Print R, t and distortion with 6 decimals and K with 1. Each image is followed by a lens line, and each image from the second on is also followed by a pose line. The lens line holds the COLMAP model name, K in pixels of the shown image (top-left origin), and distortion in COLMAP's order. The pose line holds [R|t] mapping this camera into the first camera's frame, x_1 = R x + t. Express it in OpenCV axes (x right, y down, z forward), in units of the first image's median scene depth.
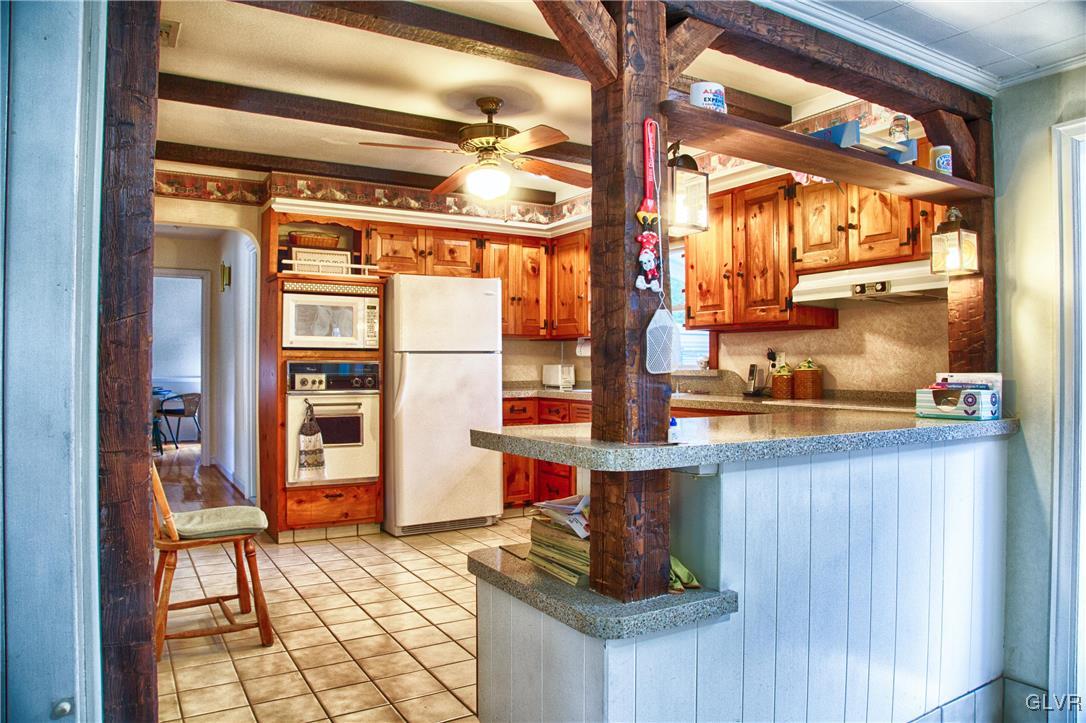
lens RADIAL K [[738.2, 0, 543.0], [0, 738.2, 361.5], [0, 0, 1]] dist [-0.123996, 0.067021]
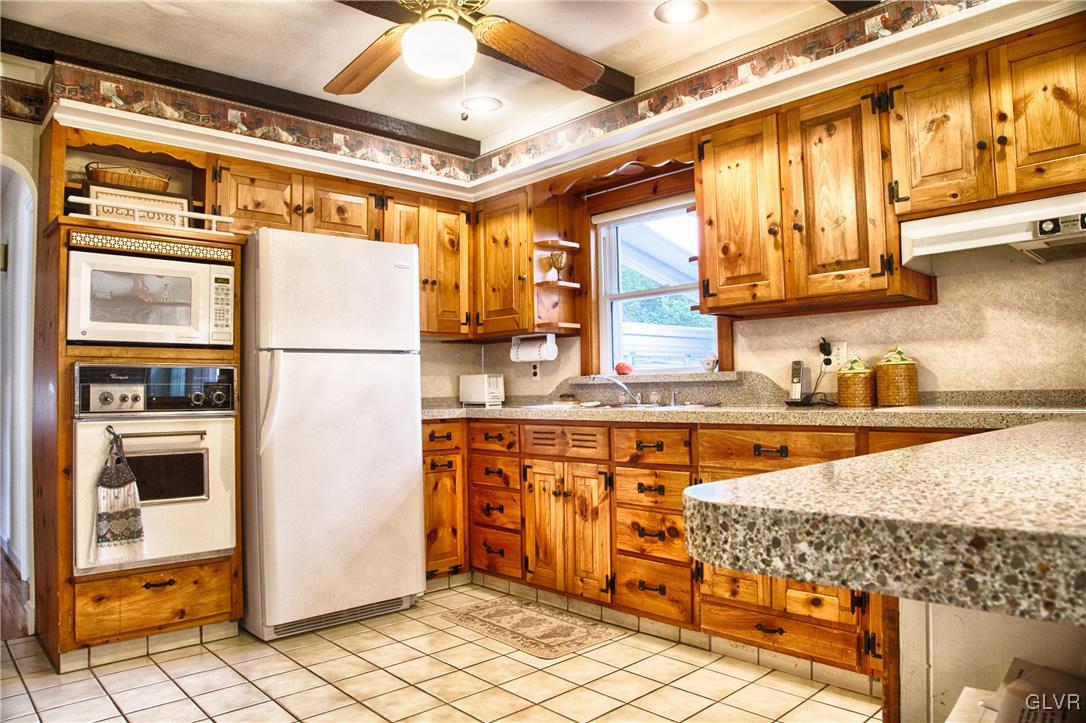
lens RADIAL K [[738.2, 0, 543.0], [0, 738.2, 361.5], [0, 0, 1]] dist [-0.123996, 0.067021]
pose [[0.979075, -0.009573, 0.203275, -0.089572], [0.016991, 0.999251, -0.034777, 0.023164], [-0.202790, 0.037503, 0.978504, 0.336325]]
